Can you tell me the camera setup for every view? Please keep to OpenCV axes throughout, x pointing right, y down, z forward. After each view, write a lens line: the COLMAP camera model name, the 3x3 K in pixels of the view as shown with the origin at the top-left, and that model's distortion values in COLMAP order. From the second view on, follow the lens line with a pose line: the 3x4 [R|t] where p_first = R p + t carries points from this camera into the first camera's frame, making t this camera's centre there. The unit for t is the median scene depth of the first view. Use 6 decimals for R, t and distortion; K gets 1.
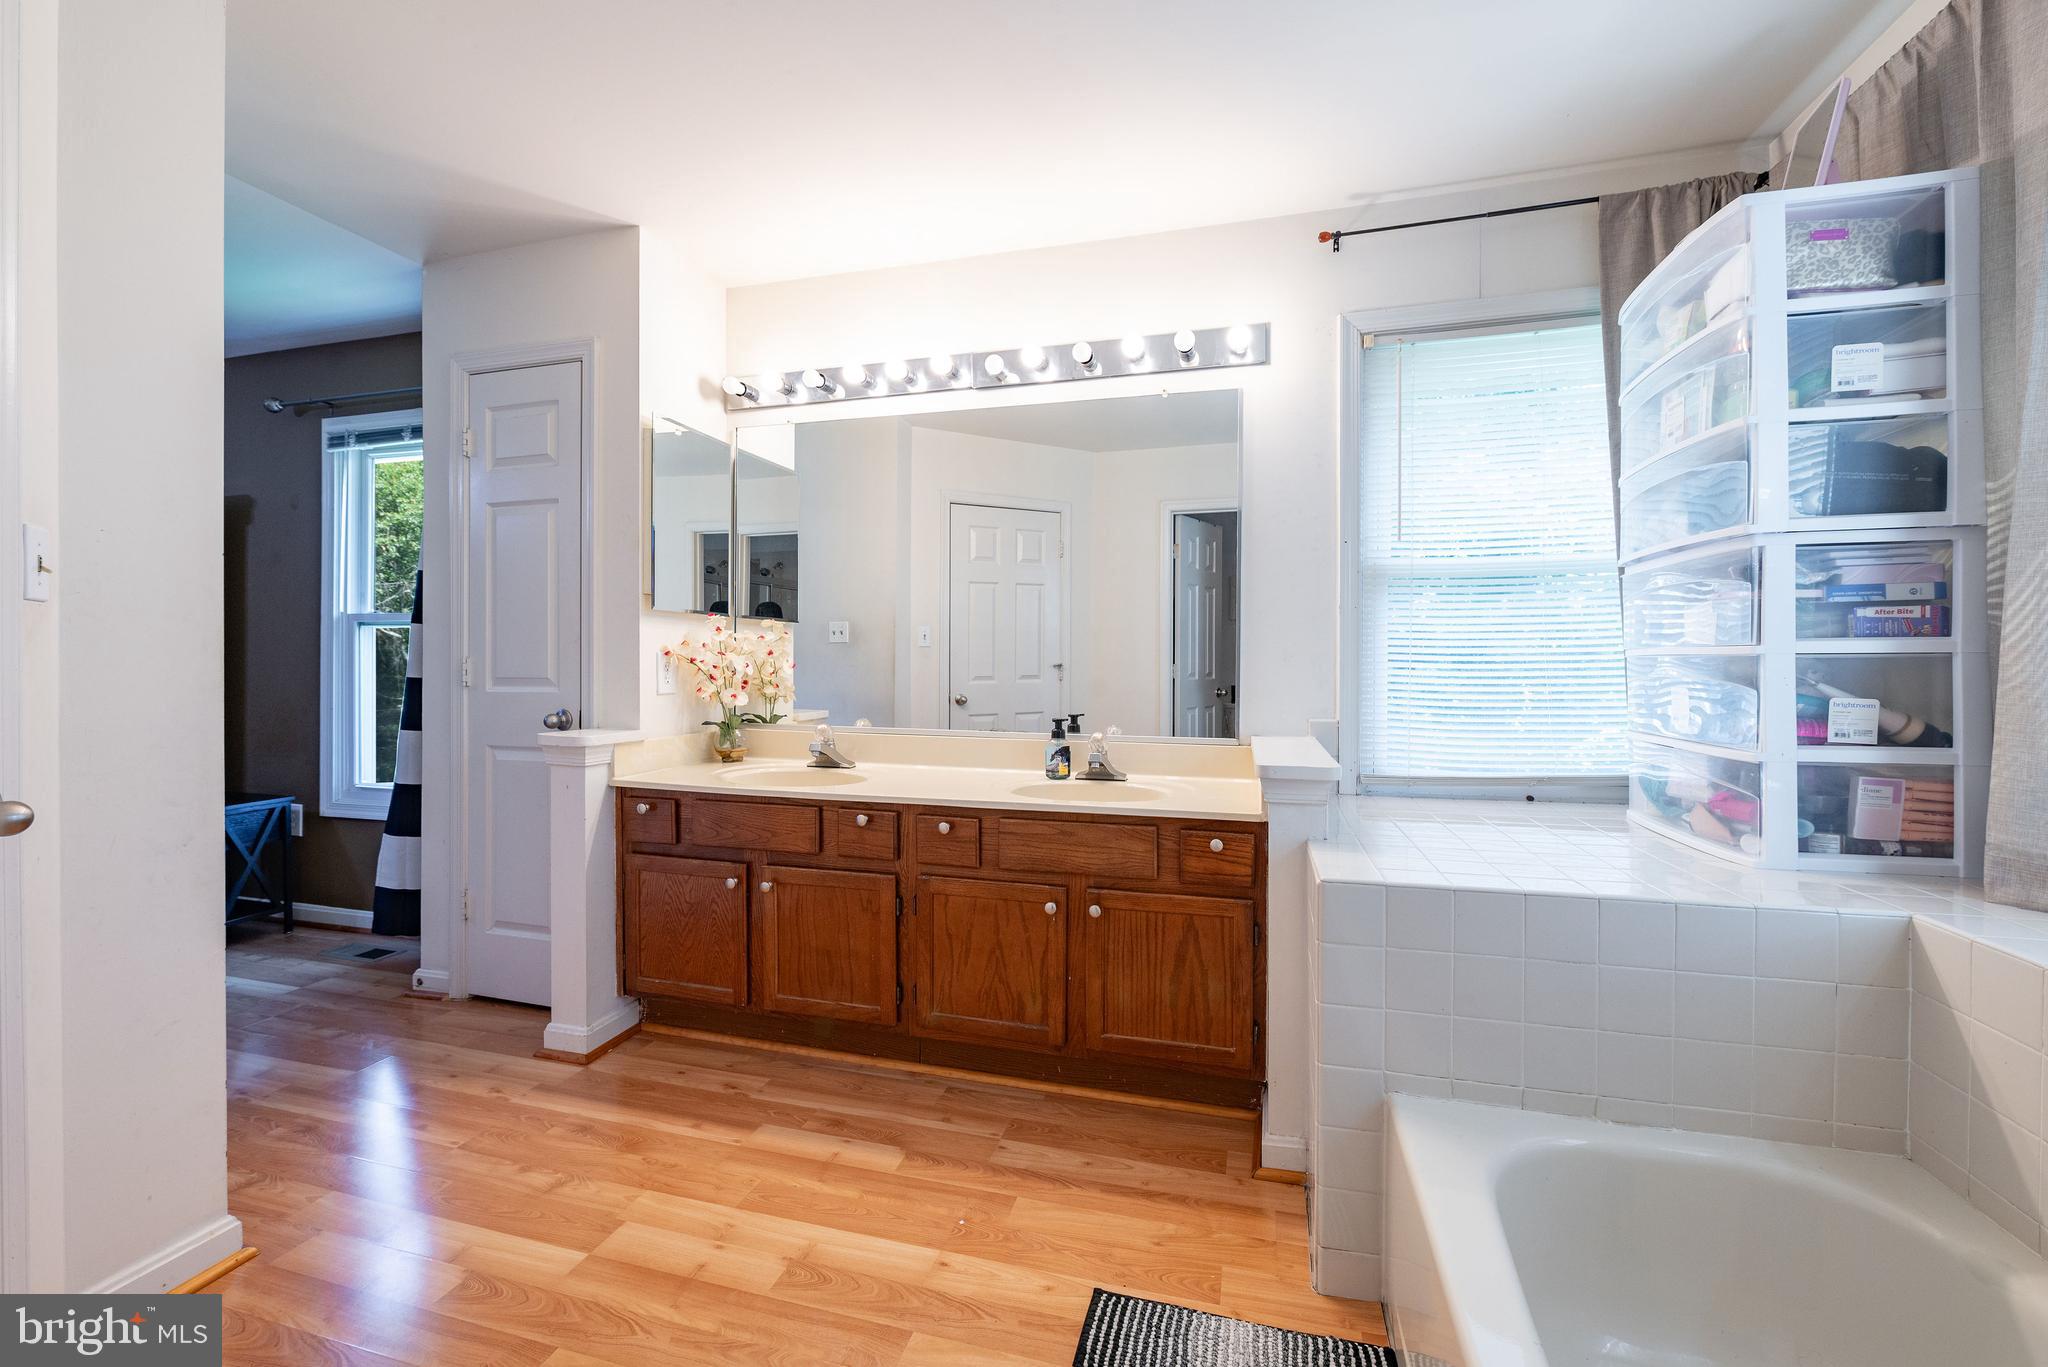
lens RADIAL K [[822.1, 0, 1024.0], [0, 822.1, 683.5], [0, 0, 1]] dist [-0.000709, -0.000060]
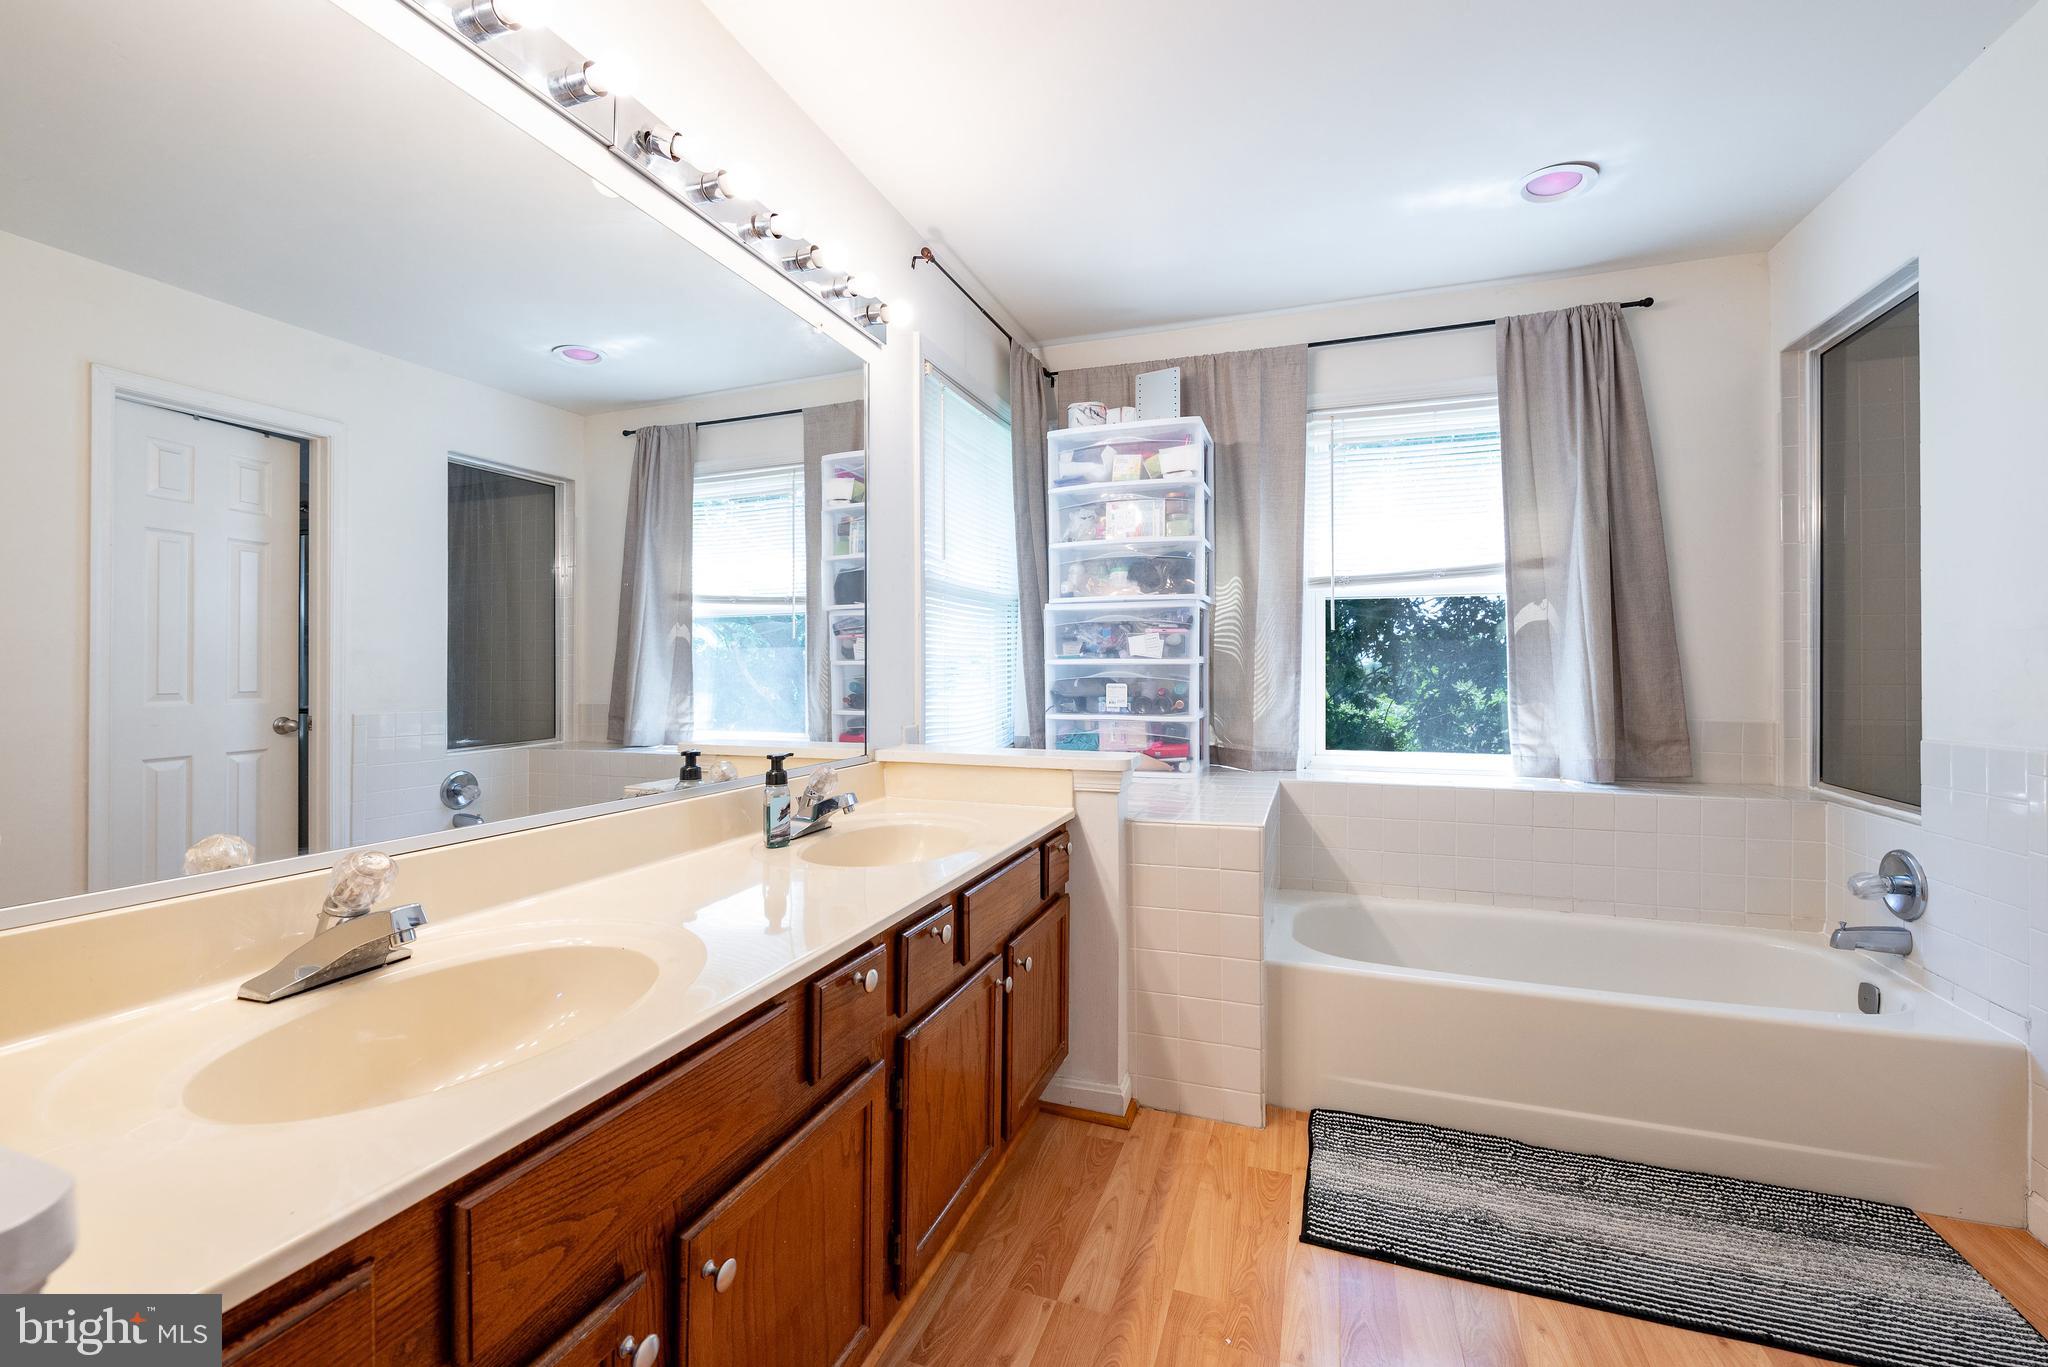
lens RADIAL K [[825.7, 0, 1032.7], [0, 825.7, 650.8], [0, 0, 1]] dist [-0.000369, -0.000098]
pose [[0.077005, 0.020221, 0.996826, -0.852307], [0.033453, 0.999179, -0.022853, -0.026906], [-0.996469, 0.035107, 0.076265, 1.008254]]
